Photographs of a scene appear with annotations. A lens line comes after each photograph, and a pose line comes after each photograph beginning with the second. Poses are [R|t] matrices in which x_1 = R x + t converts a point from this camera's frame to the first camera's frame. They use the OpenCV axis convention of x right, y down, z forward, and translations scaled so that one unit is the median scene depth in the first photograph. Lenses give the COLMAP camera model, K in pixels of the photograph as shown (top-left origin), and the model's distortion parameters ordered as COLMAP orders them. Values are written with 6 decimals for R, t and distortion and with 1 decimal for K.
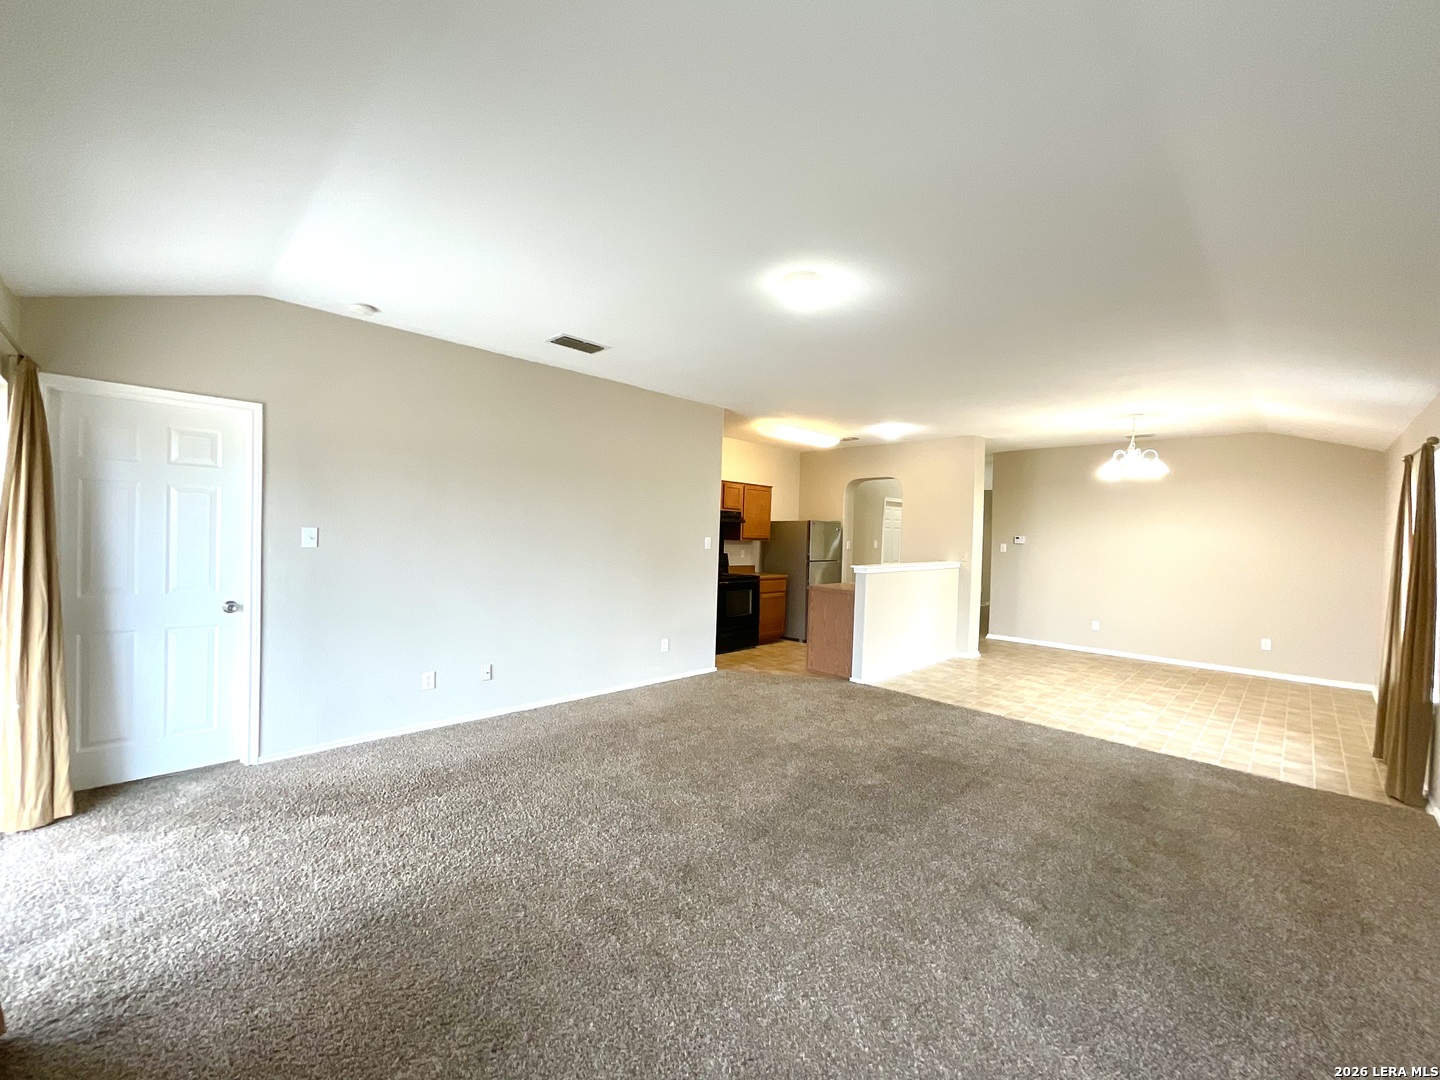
lens RADIAL K [[580.4, 0, 723.4], [0, 580.4, 546.7], [0, 0, 1]] dist [-0.004208, 0.000139]
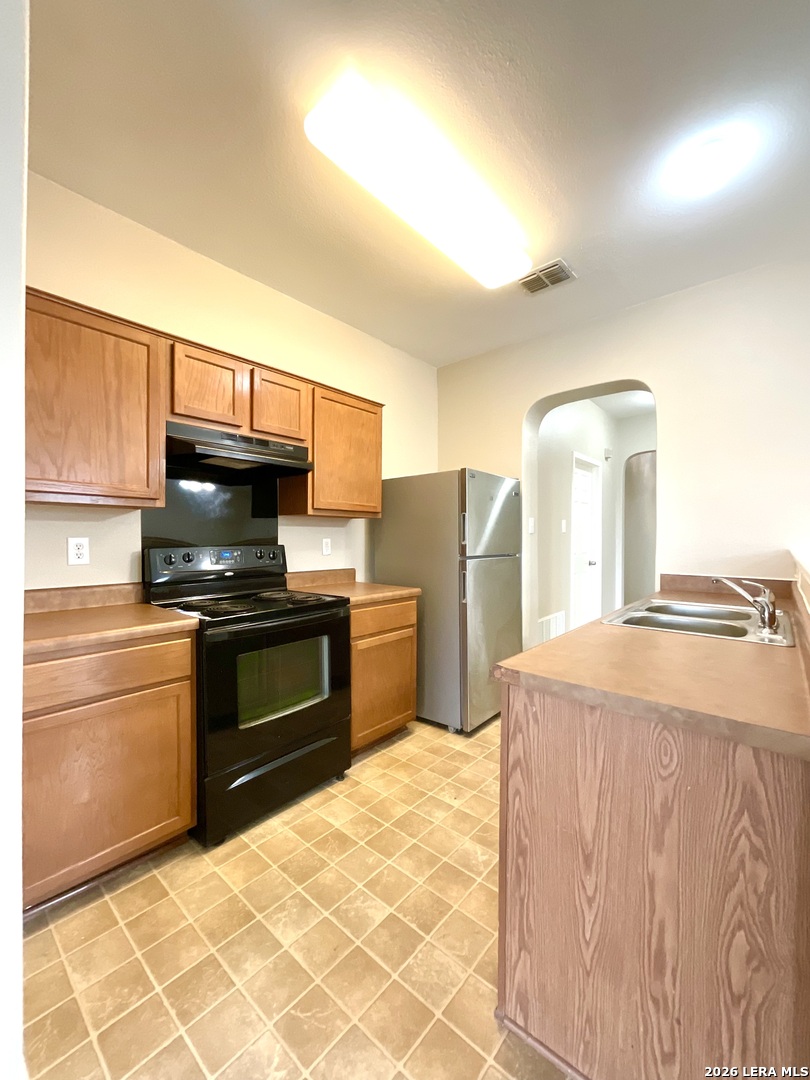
lens RADIAL K [[435.3, 0, 409.7], [0, 435.3, 534.6], [0, 0, 1]] dist [-0.004208, 0.000139]
pose [[0.996862, -0.027870, 0.074086, 0.080277], [0.029373, 0.999383, -0.019268, 0.012422], [-0.073503, 0.021383, 0.997066, 0.669018]]
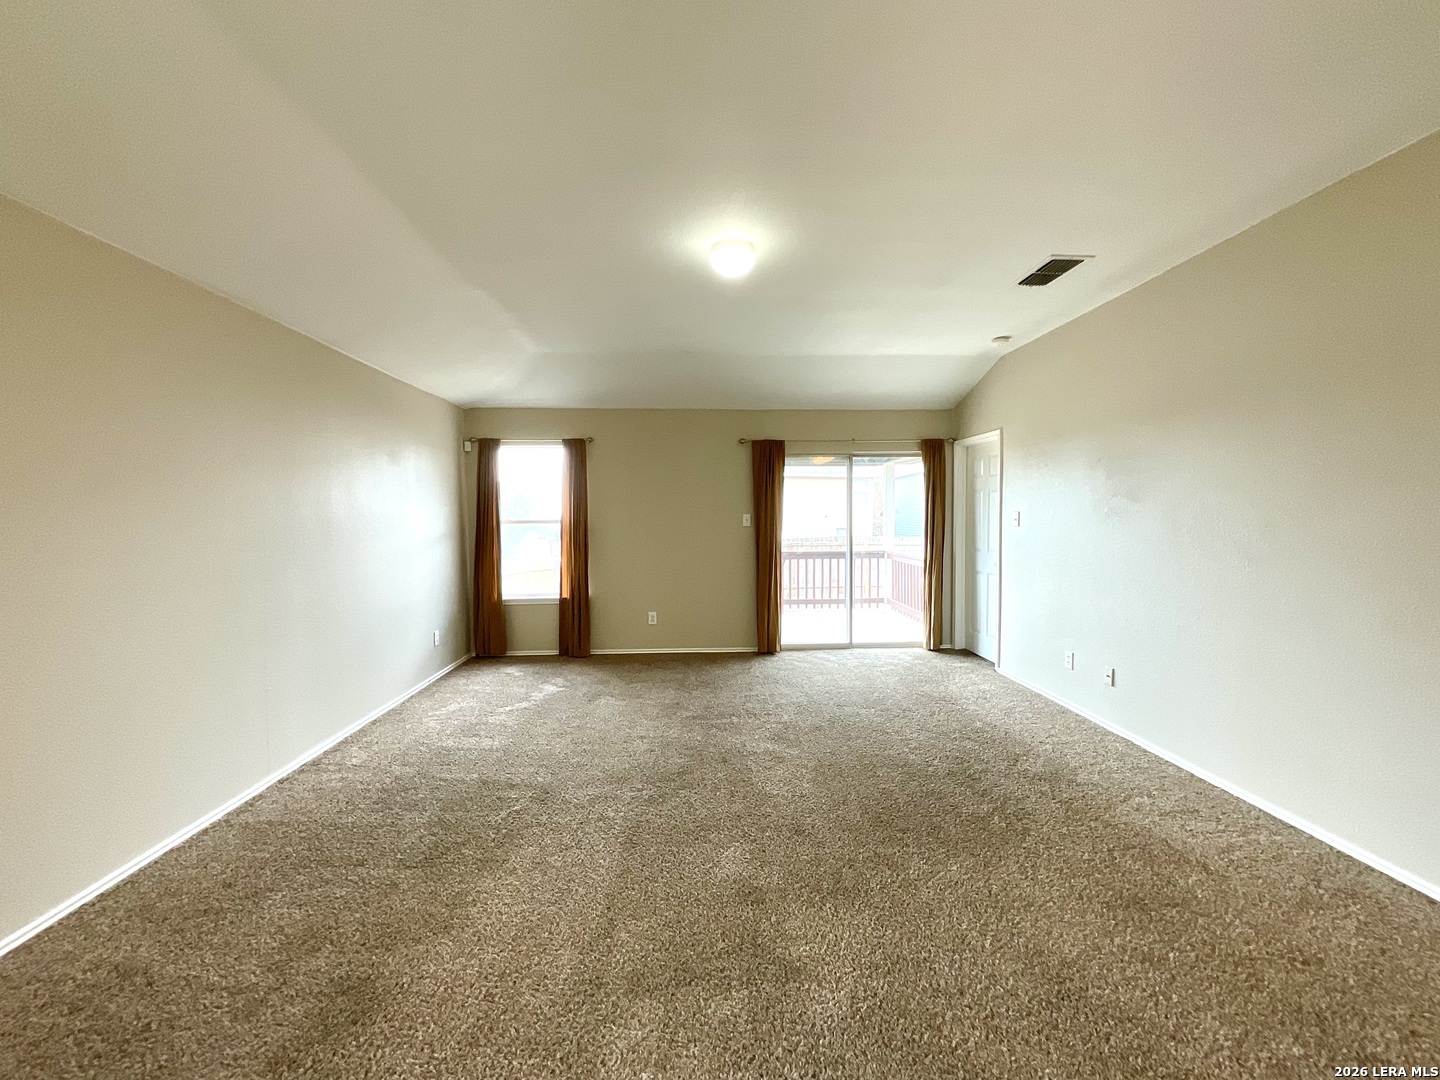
lens RADIAL K [[580.4, 0, 721.4], [0, 580.4, 546.5], [0, 0, 1]] dist [-0.004208, 0.000139]
pose [[-0.675356, 0.016809, -0.737300, 0.341707], [-0.030194, 0.998272, 0.050416, -0.000010], [0.736873, 0.056311, -0.673682, 0.643551]]
